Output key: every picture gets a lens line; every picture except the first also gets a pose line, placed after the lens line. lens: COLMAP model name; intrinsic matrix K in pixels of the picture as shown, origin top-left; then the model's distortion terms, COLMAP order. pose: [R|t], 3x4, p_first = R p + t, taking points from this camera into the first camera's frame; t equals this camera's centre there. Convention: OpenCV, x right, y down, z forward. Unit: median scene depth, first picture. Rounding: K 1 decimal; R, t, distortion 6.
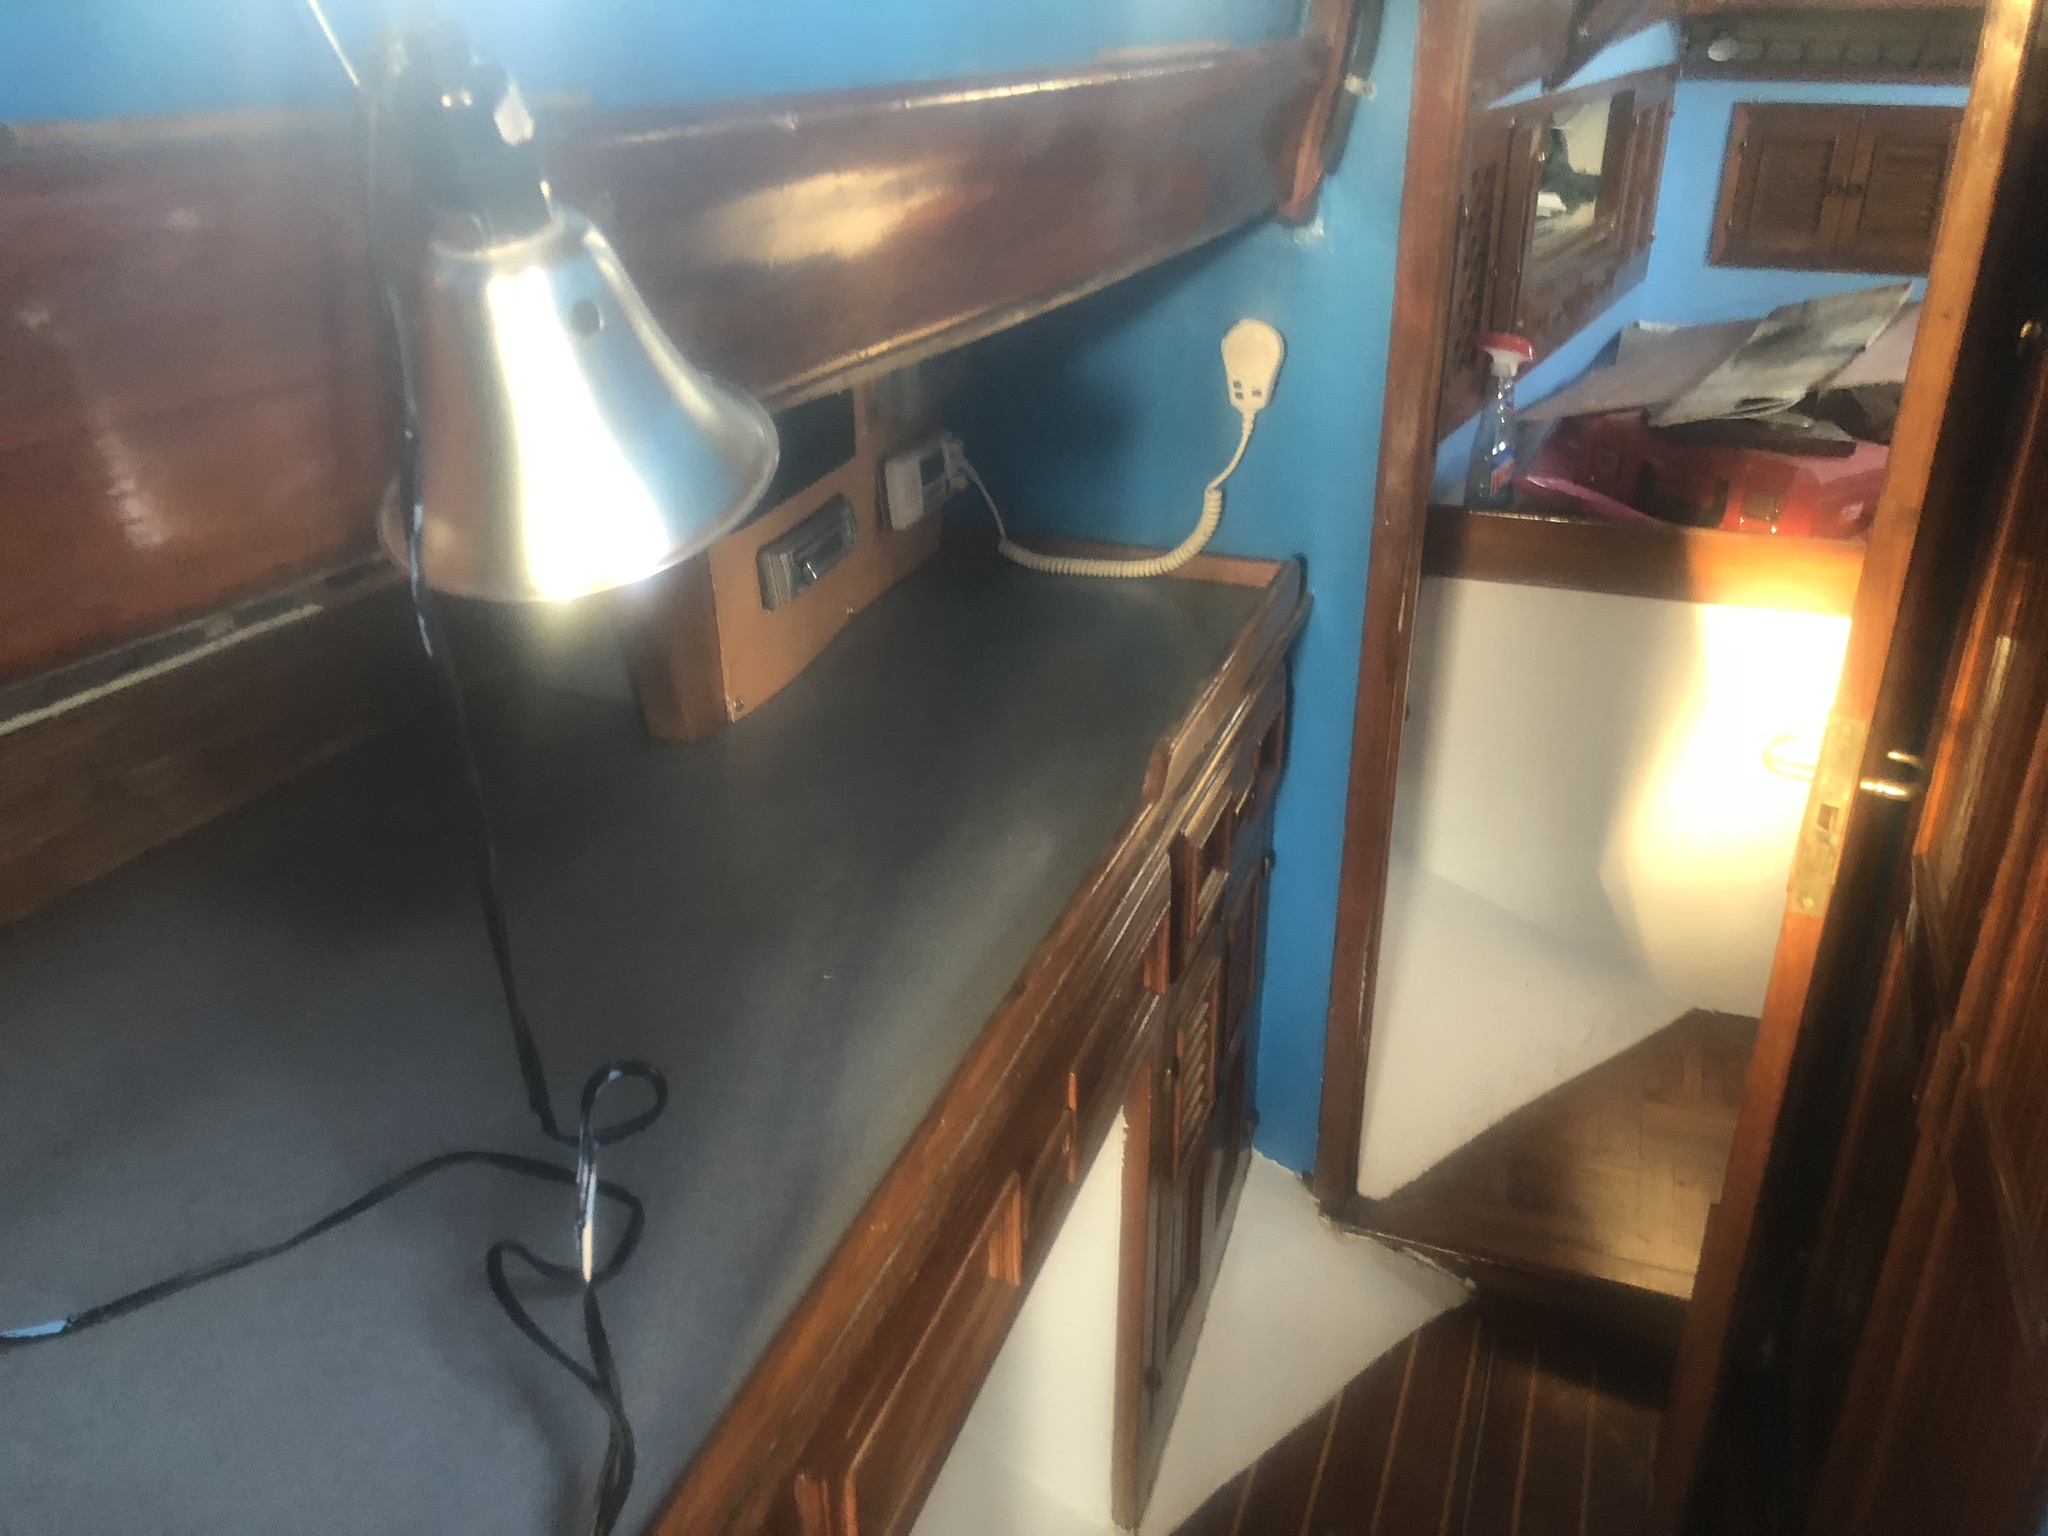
lens RADIAL K [[1655.5, 0, 1020.1], [0, 1655.5, 761.0], [0, 0, 1]] dist [0.010073, 0.023224]
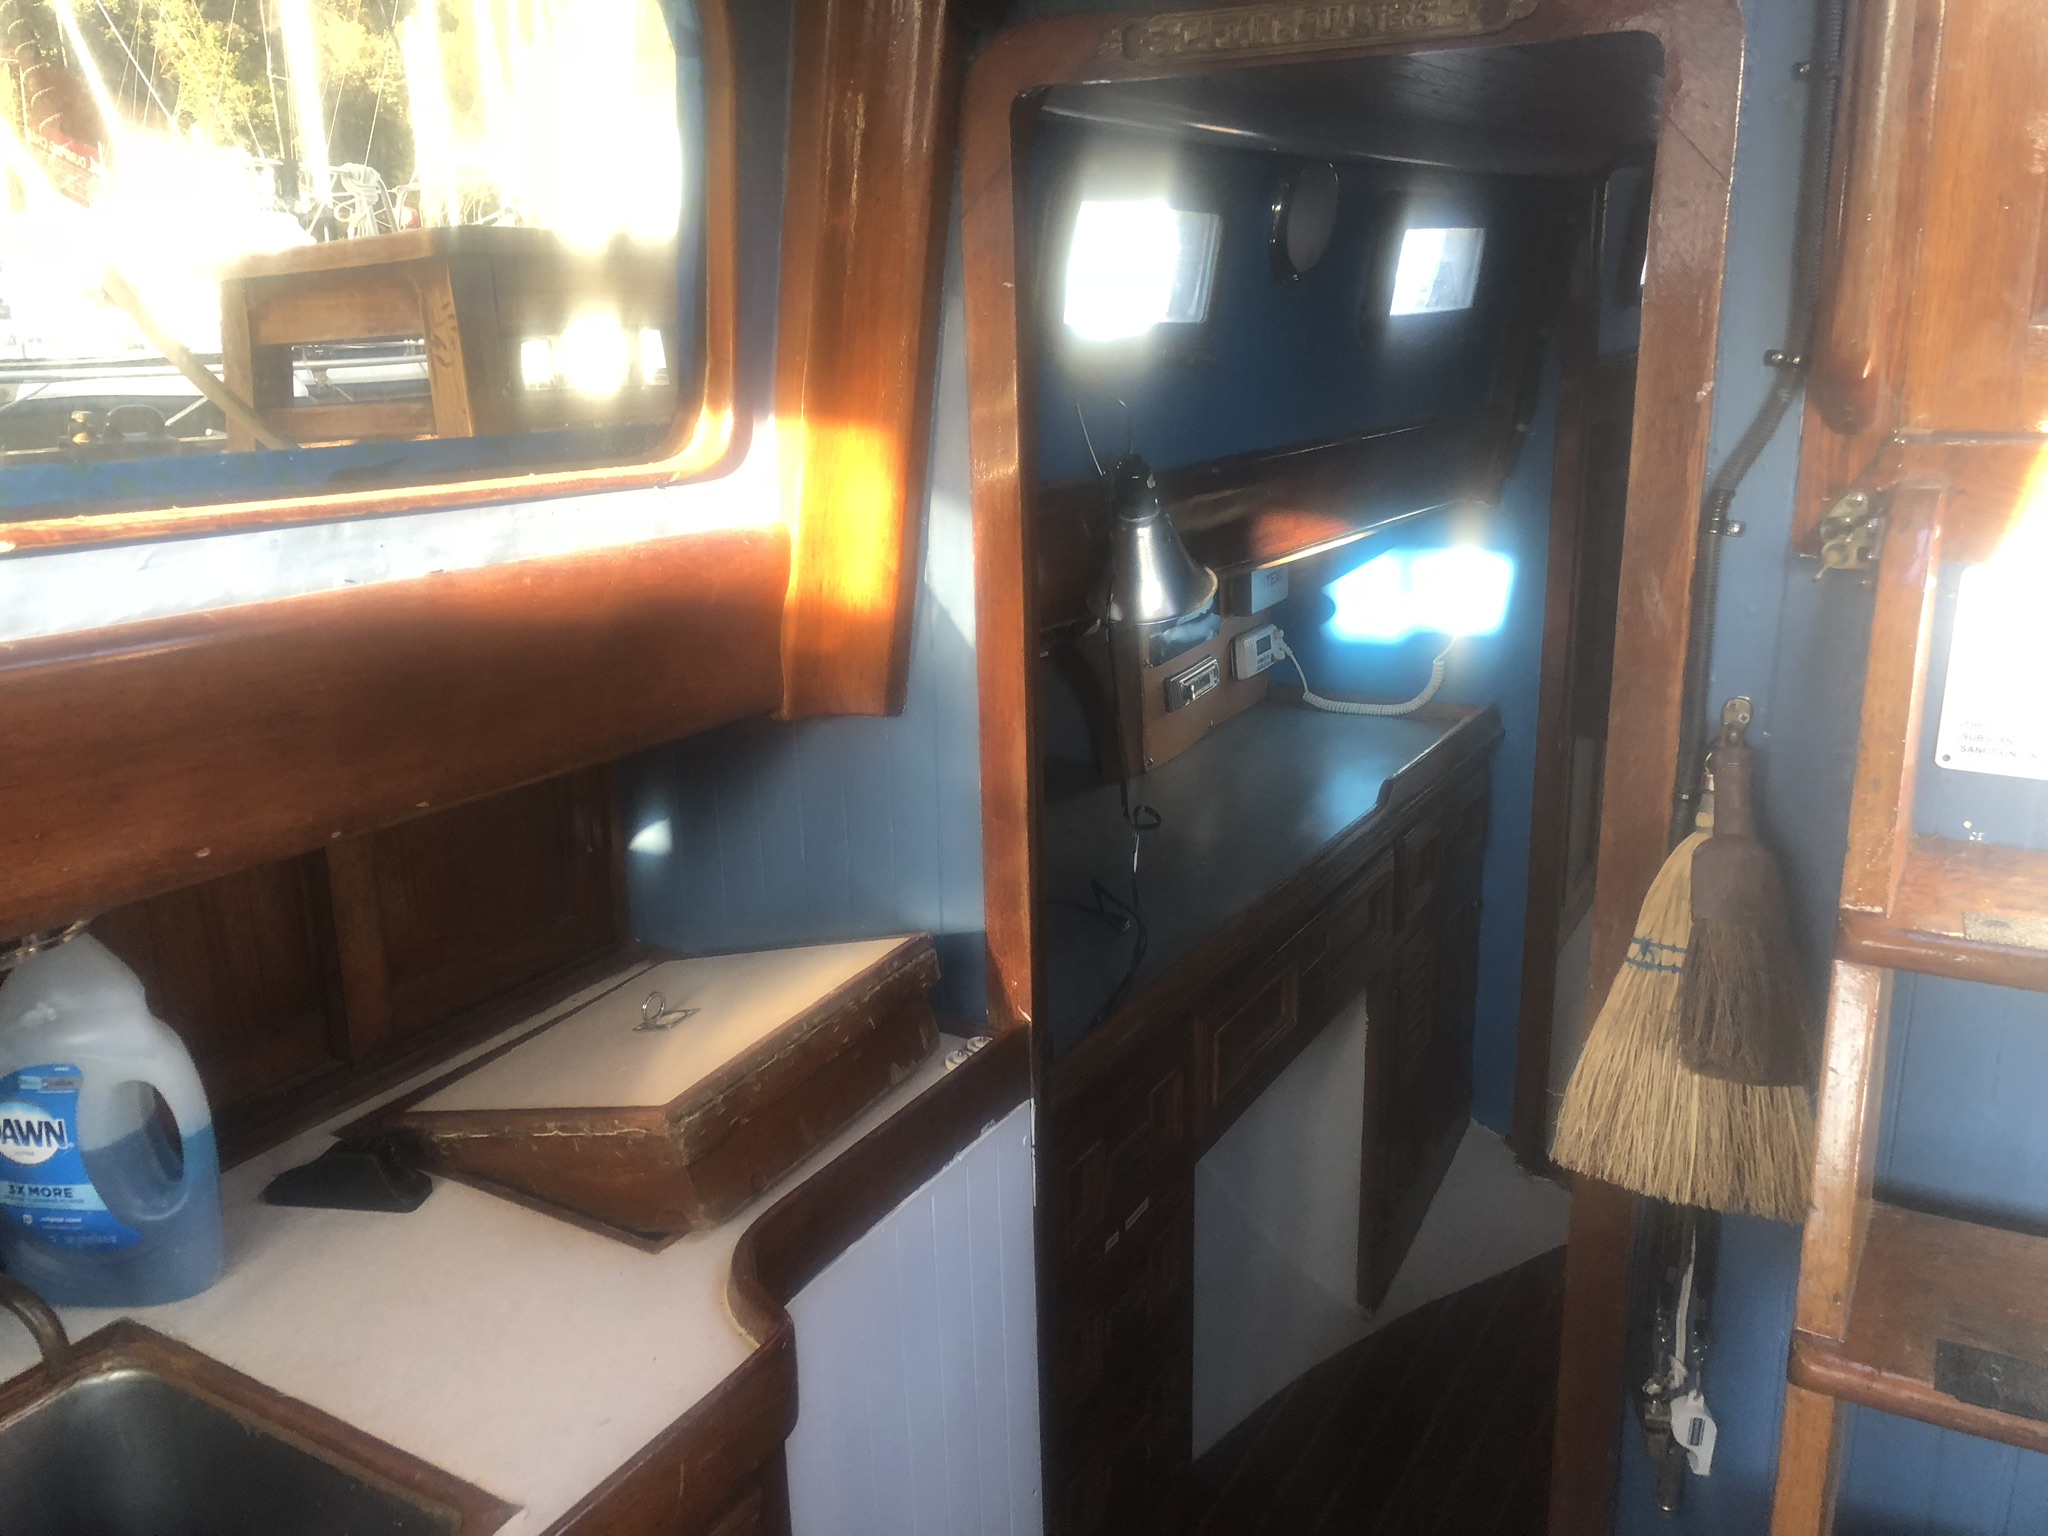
lens RADIAL K [[1655.5, 0, 1028.6], [0, 1655.5, 765.1], [0, 0, 1]] dist [0.010073, 0.023224]
pose [[0.982018, 0.025479, -0.187060, 0.029162], [-0.054522, 0.986906, -0.151802, 0.206297], [0.180743, 0.159271, 0.970549, -0.642115]]
